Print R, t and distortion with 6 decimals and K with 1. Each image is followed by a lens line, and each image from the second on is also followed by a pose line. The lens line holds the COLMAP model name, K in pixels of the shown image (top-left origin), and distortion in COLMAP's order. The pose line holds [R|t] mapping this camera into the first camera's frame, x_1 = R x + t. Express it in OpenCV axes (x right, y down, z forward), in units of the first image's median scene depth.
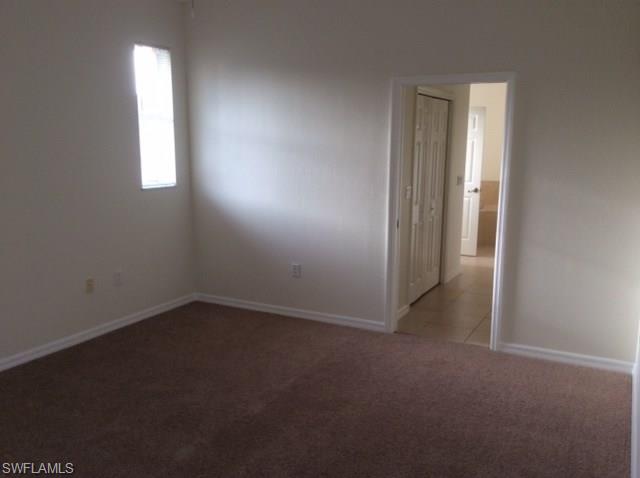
lens RADIAL K [[606.4, 0, 316.8], [0, 606.4, 247.0], [0, 0, 1]] dist [0.096739, -0.007329]
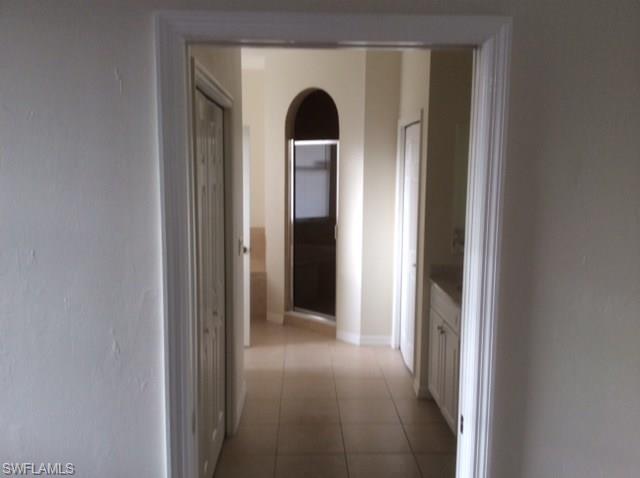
lens RADIAL K [[606.4, 0, 316.8], [0, 606.4, 247.0], [0, 0, 1]] dist [0.096739, -0.007329]
pose [[0.879504, -0.067783, 0.471040, 0.026713], [0.085107, 0.996250, -0.015547, -0.110653], [-0.468220, 0.053763, 0.881975, 0.539918]]
